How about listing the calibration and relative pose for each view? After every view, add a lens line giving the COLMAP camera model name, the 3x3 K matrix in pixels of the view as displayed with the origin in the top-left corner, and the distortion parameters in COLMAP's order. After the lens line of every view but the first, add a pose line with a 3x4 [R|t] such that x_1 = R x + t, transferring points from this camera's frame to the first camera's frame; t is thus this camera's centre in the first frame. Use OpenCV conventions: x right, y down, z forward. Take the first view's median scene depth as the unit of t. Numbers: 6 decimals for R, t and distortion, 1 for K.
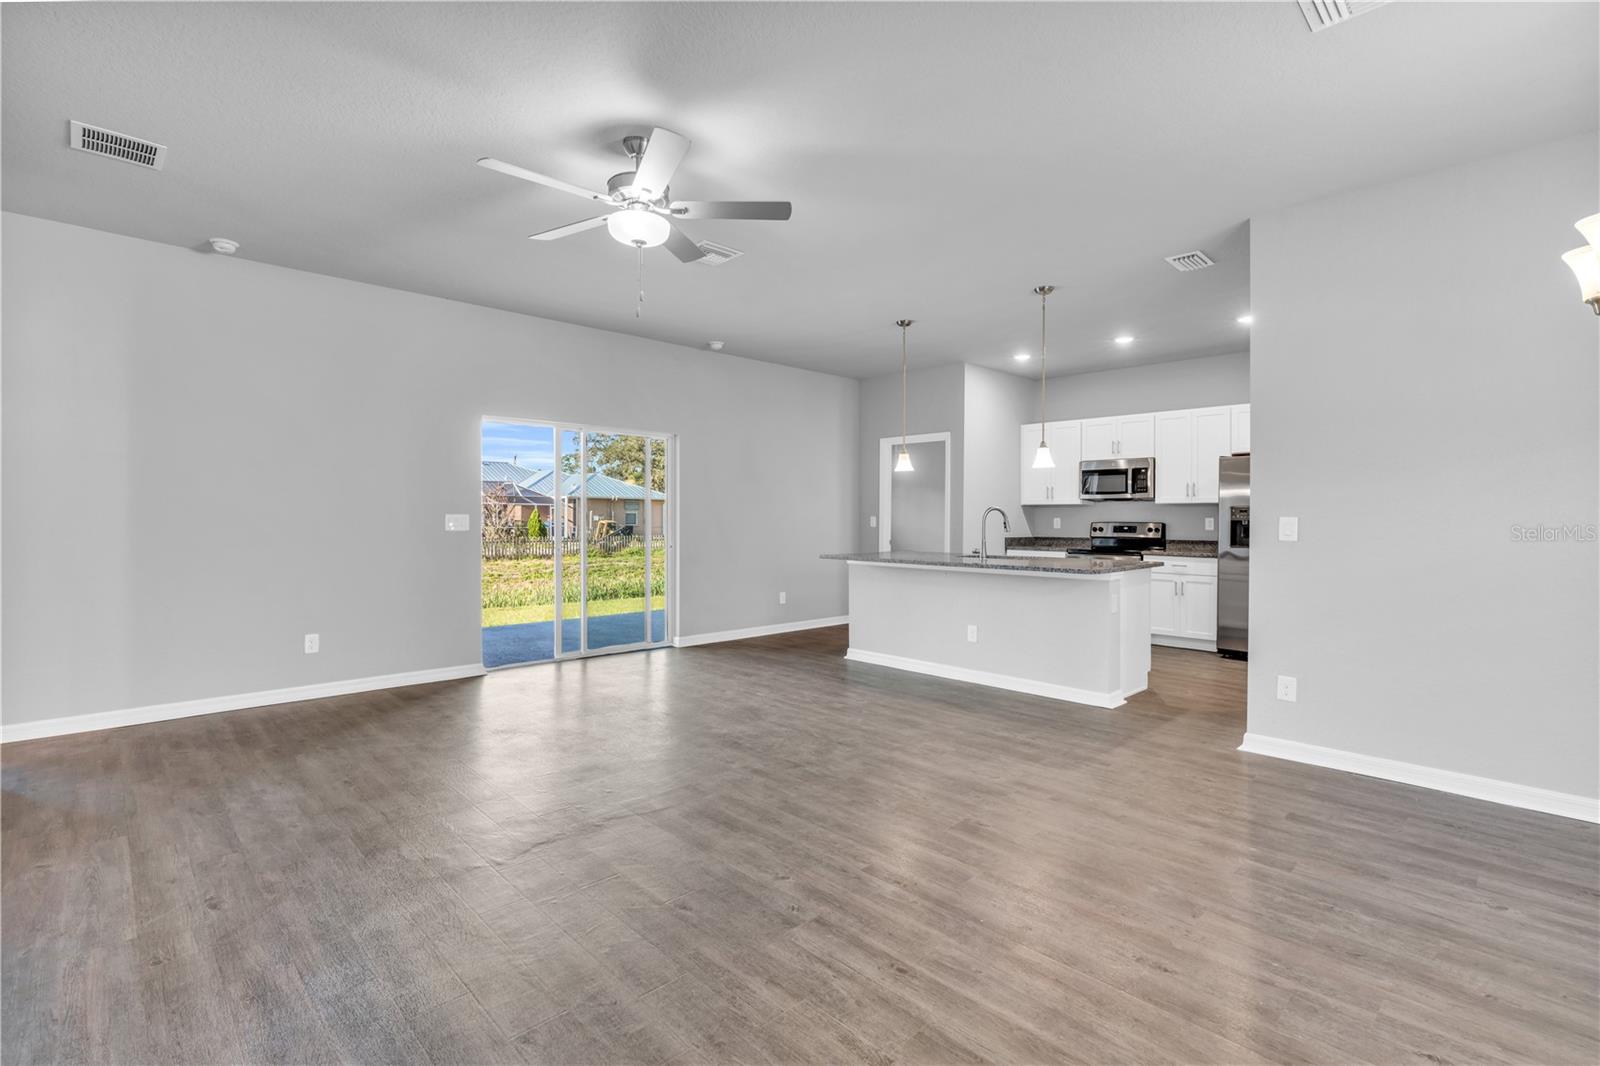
lens RADIAL K [[708.2, 0, 764.1], [0, 708.2, 521.8], [0, 0, 1]] dist [-0.008889, 0.000082]
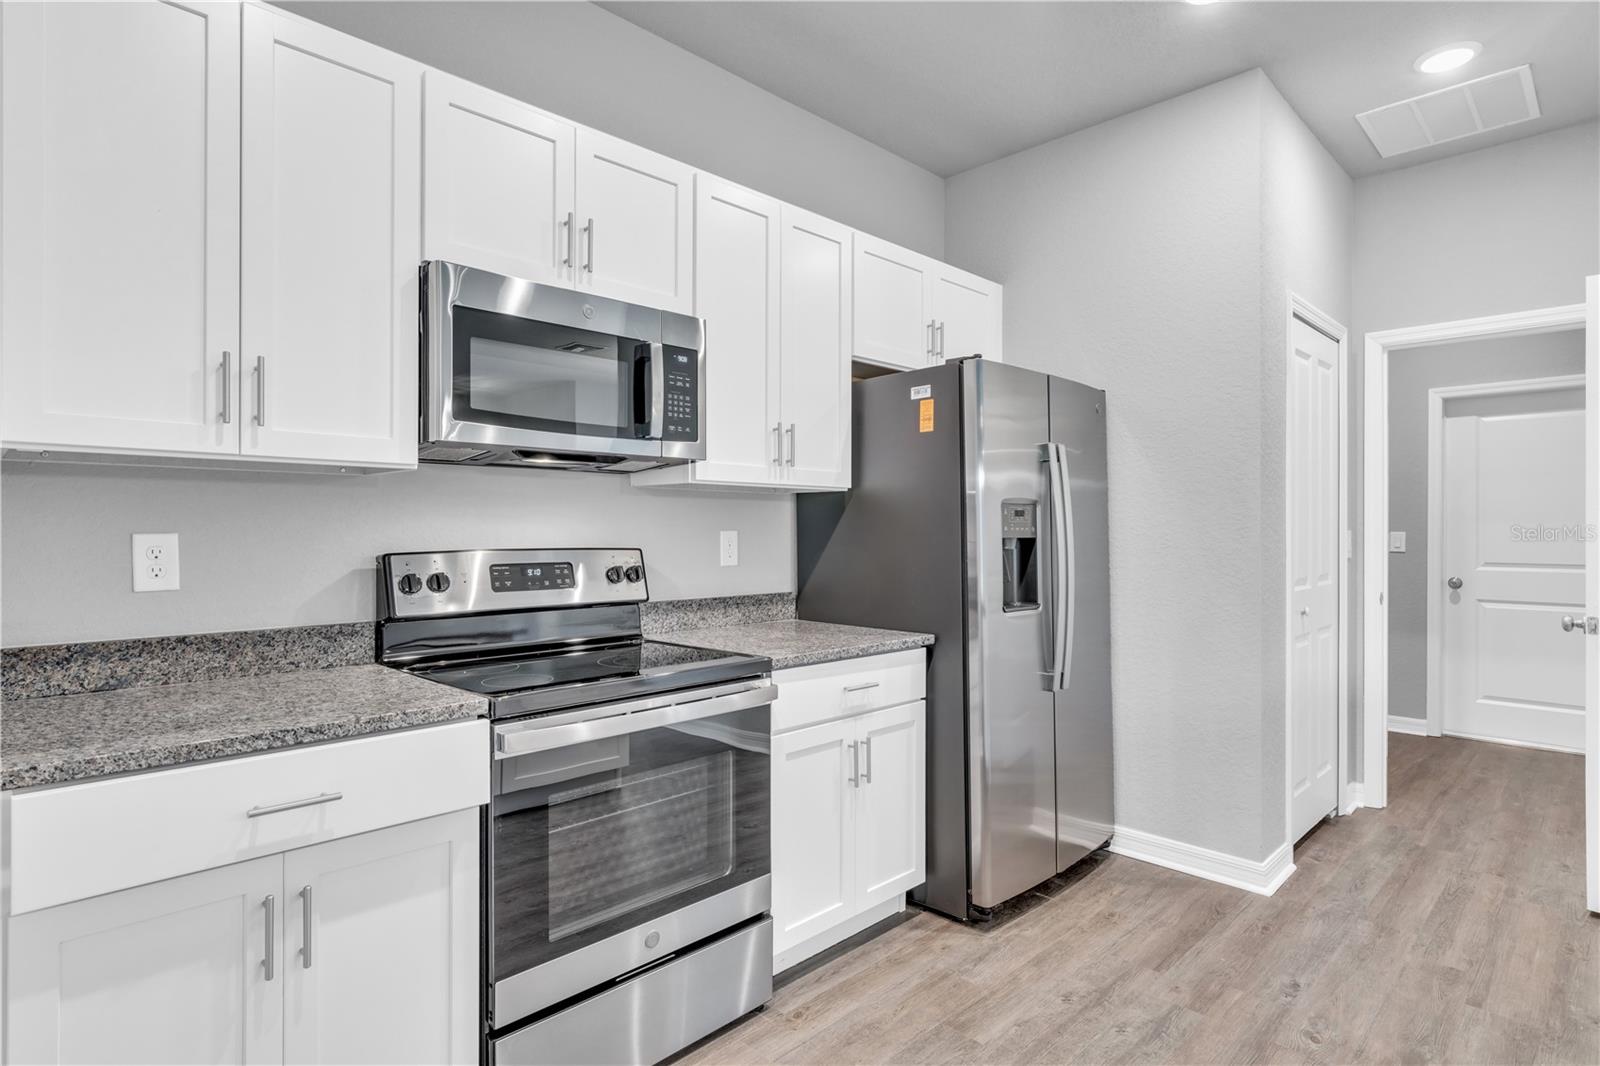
lens RADIAL K [[813.6, 0, 797.1], [0, 813.6, 526.4], [0, 0, 1]] dist [-0.015396, 0.000360]
pose [[-0.081495, 0.001189, 0.996673, 0.217780], [0.006715, 0.999977, -0.000644, -0.007160], [-0.996651, 0.006640, -0.081501, 0.977162]]
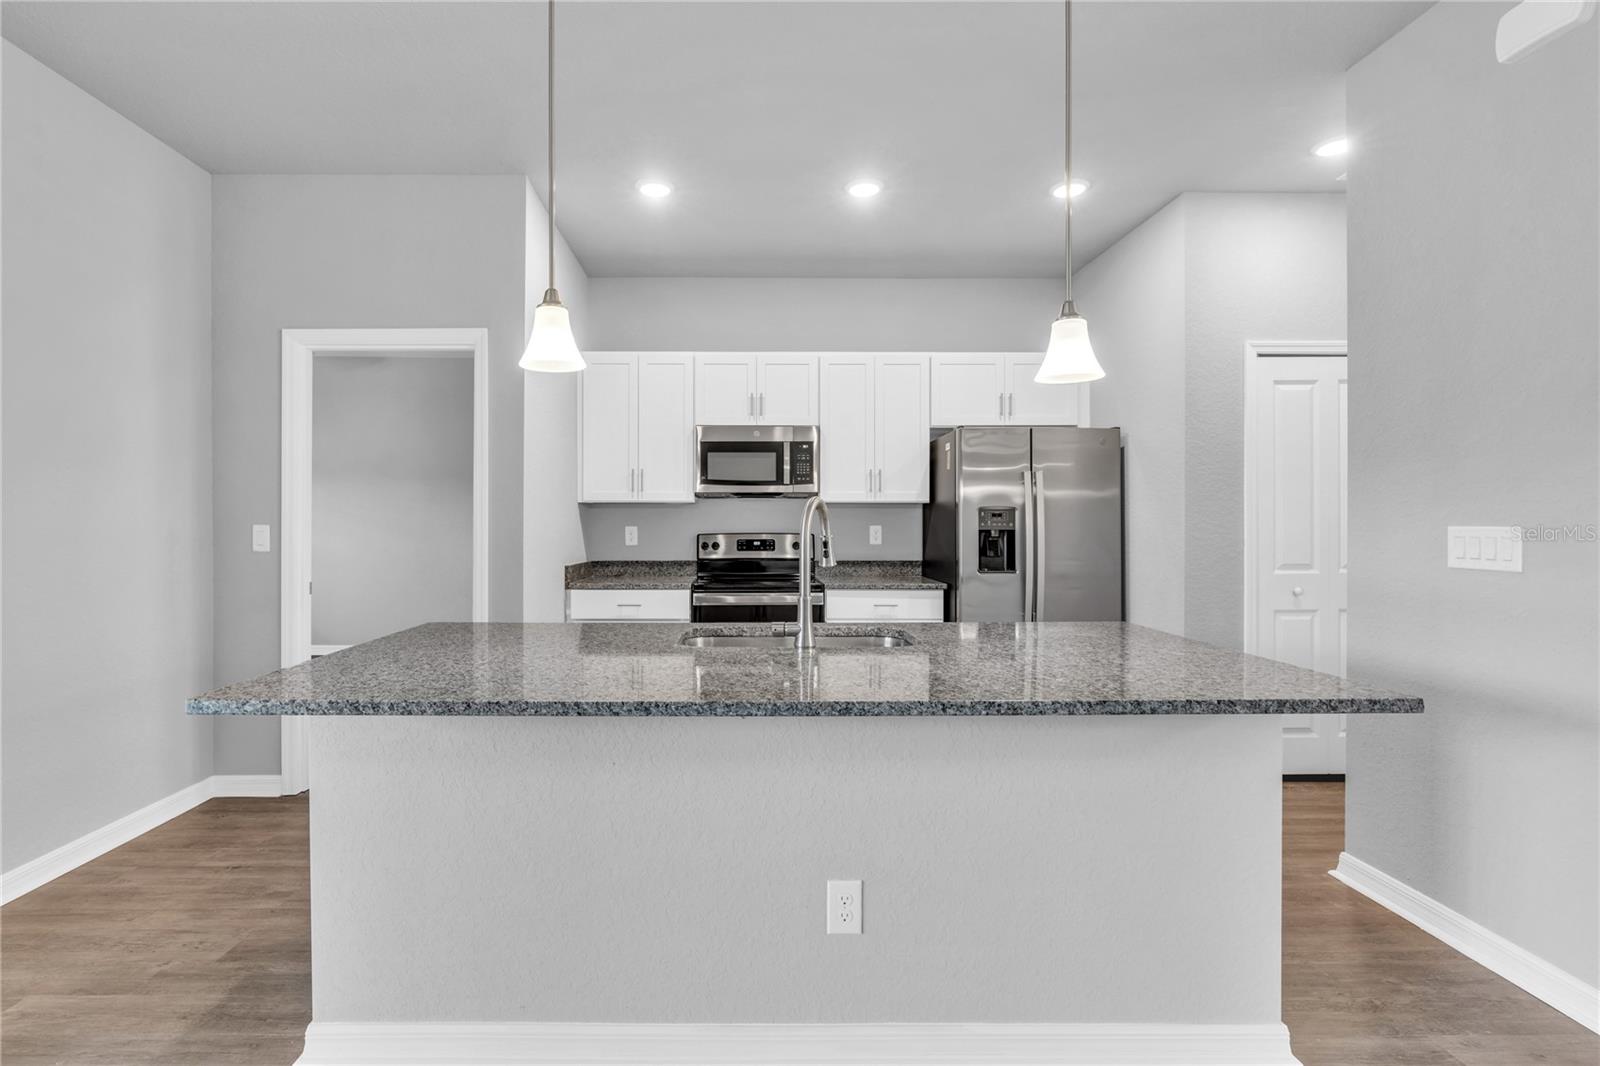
lens RADIAL K [[774.8, 0, 738.2], [0, 774.8, 529.7], [0, 0, 1]] dist [-0.005720, 0.000353]
pose [[0.658960, -0.009006, 0.752124, 0.007812], [0.008062, 0.999955, 0.004910, -0.006091], [-0.752135, 0.002828, 0.659003, 0.609264]]
